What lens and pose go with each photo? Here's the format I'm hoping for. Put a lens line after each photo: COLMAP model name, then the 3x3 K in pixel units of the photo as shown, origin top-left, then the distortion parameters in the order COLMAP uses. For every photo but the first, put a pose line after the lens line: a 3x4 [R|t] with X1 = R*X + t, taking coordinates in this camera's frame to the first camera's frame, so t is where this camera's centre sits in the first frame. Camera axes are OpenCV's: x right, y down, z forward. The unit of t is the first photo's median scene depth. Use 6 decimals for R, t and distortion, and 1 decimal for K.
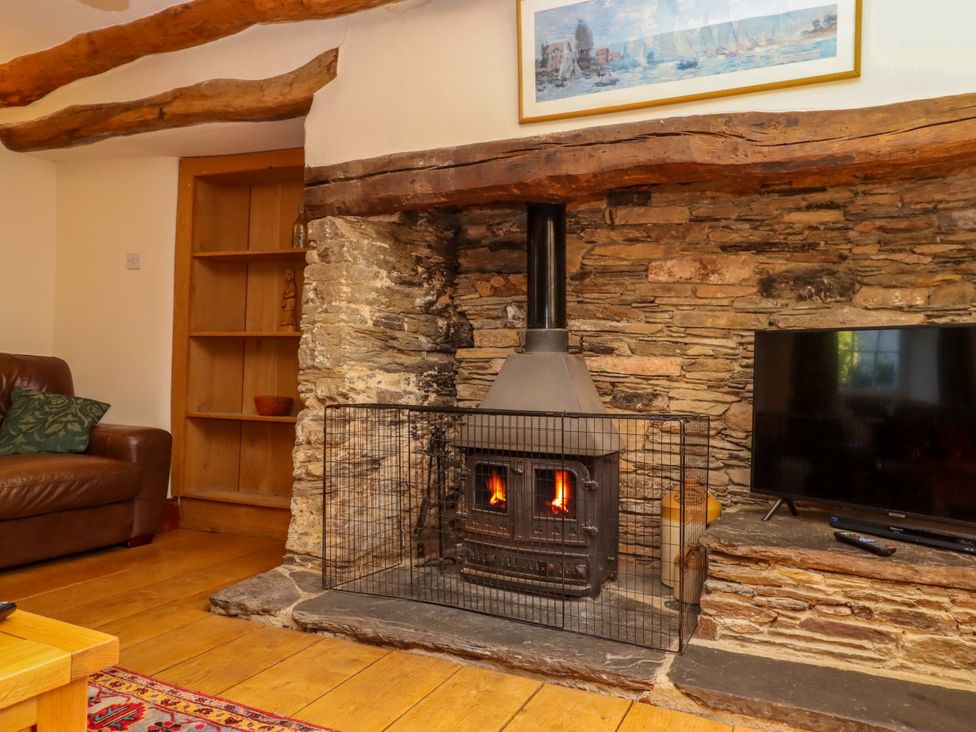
lens RADIAL K [[727.1, 0, 493.2], [0, 727.1, 367.1], [0, 0, 1]] dist [0.004746, -0.001901]
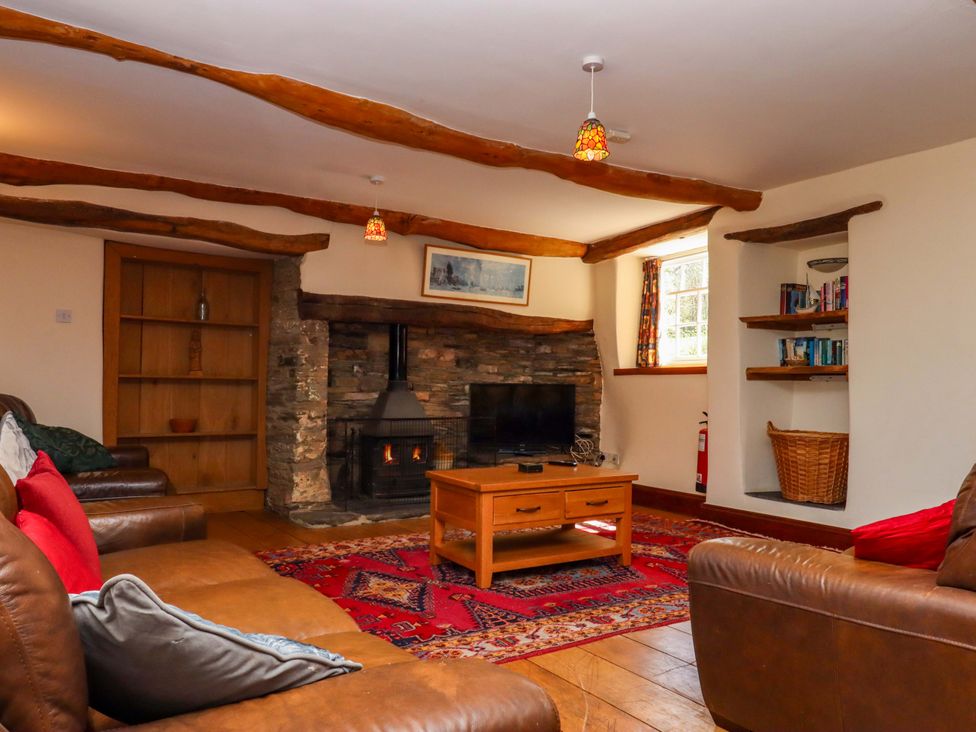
lens RADIAL K [[727.1, 0, 493.2], [0, 727.1, 367.1], [0, 0, 1]] dist [0.004746, -0.001901]
pose [[0.521145, 0.009453, 0.853416, -1.627550], [-0.010504, 0.999934, -0.004661, -0.084526], [-0.853403, -0.006535, 0.521210, -0.374735]]
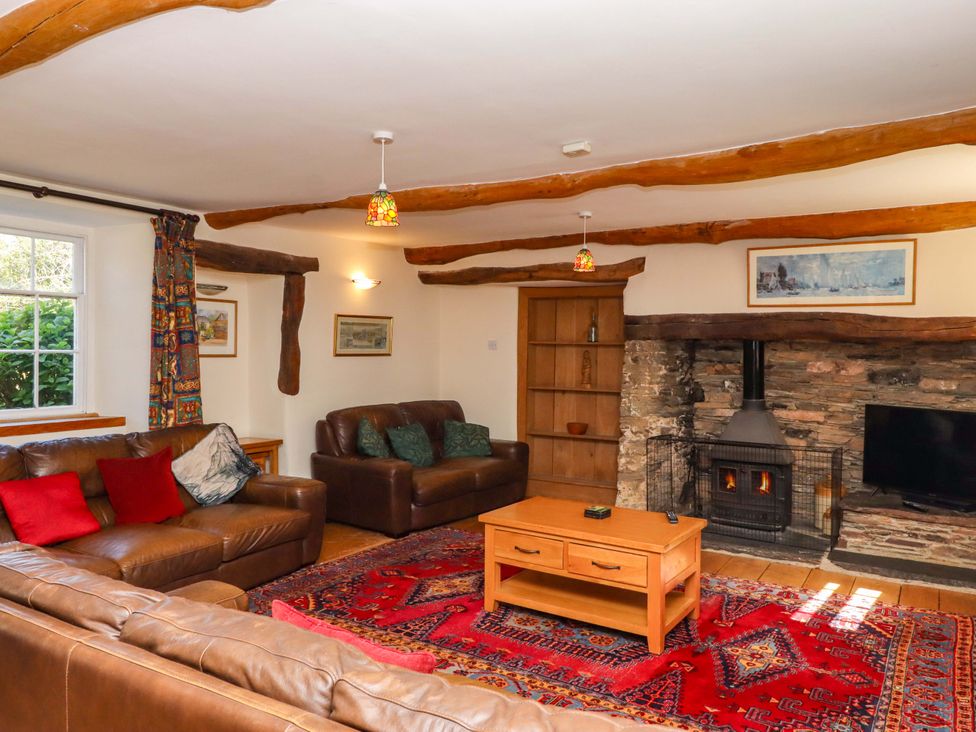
lens RADIAL K [[727.1, 0, 493.2], [0, 727.1, 367.1], [0, 0, 1]] dist [0.004746, -0.001901]
pose [[0.992363, -0.005505, -0.123231, -0.382845], [0.009352, 0.999486, 0.030659, -0.204085], [0.122999, -0.031577, 0.991904, -1.037326]]
